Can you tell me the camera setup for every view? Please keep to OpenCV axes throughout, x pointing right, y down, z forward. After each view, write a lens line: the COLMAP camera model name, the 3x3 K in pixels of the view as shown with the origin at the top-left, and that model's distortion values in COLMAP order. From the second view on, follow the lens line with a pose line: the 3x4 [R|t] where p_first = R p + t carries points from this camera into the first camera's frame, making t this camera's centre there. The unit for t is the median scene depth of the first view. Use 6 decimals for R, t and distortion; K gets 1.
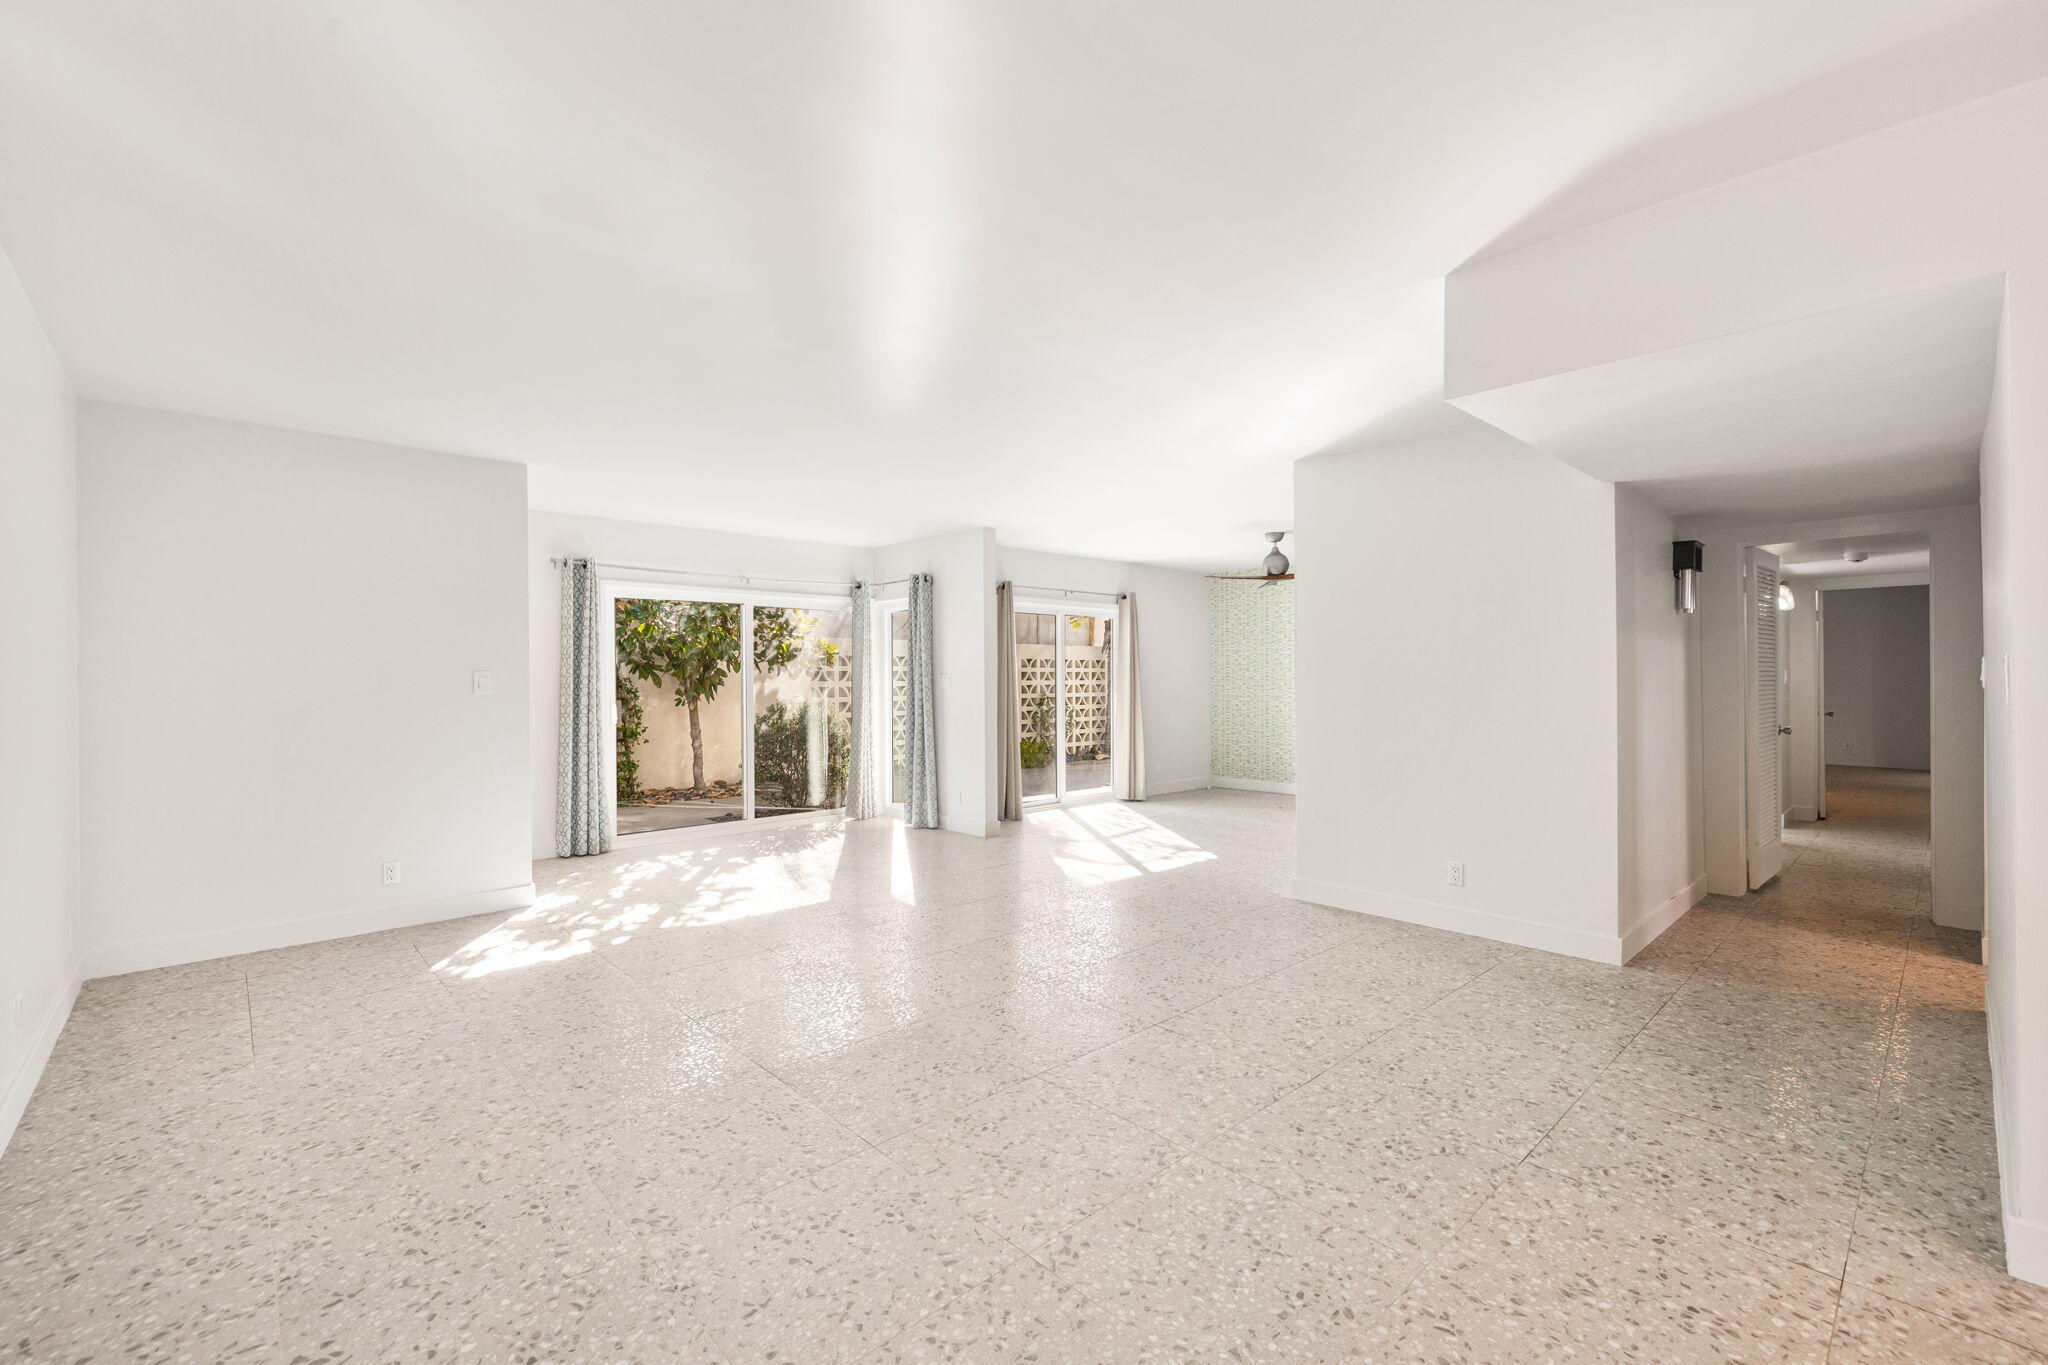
lens RADIAL K [[864.7, 0, 1022.5], [0, 864.7, 686.6], [0, 0, 1]] dist [-0.000283, -0.000191]
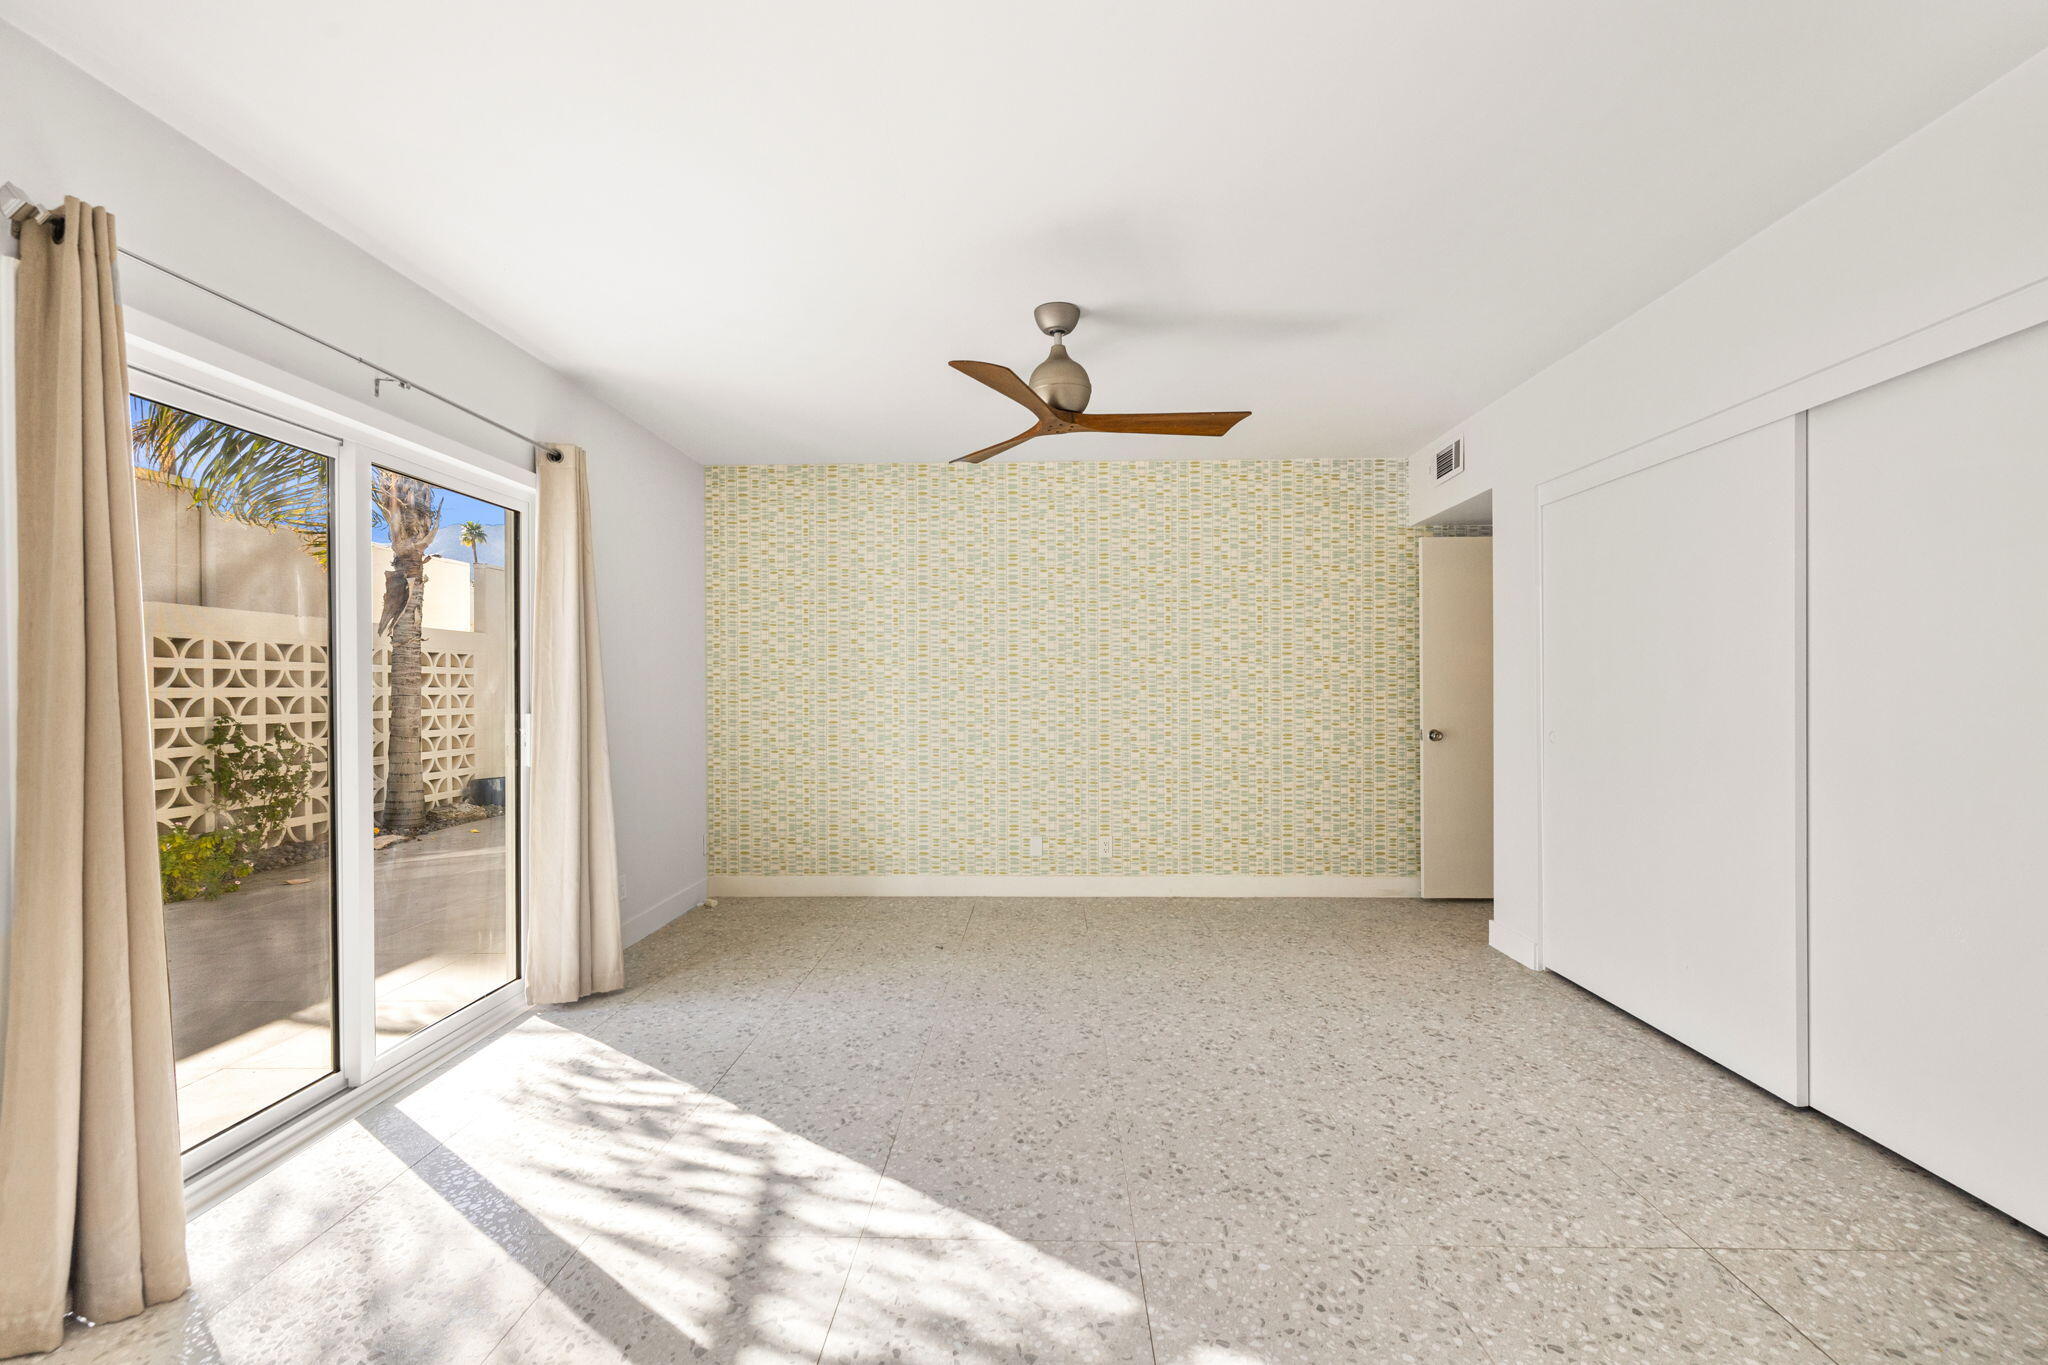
lens RADIAL K [[864.7, 0, 1022.5], [0, 864.7, 686.6], [0, 0, 1]] dist [-0.000283, -0.000191]
pose [[0.702819, -0.008936, 0.711312, -0.003478], [0.013731, 0.999905, -0.001006, -0.001439], [-0.711236, 0.010474, 0.702875, 0.403201]]
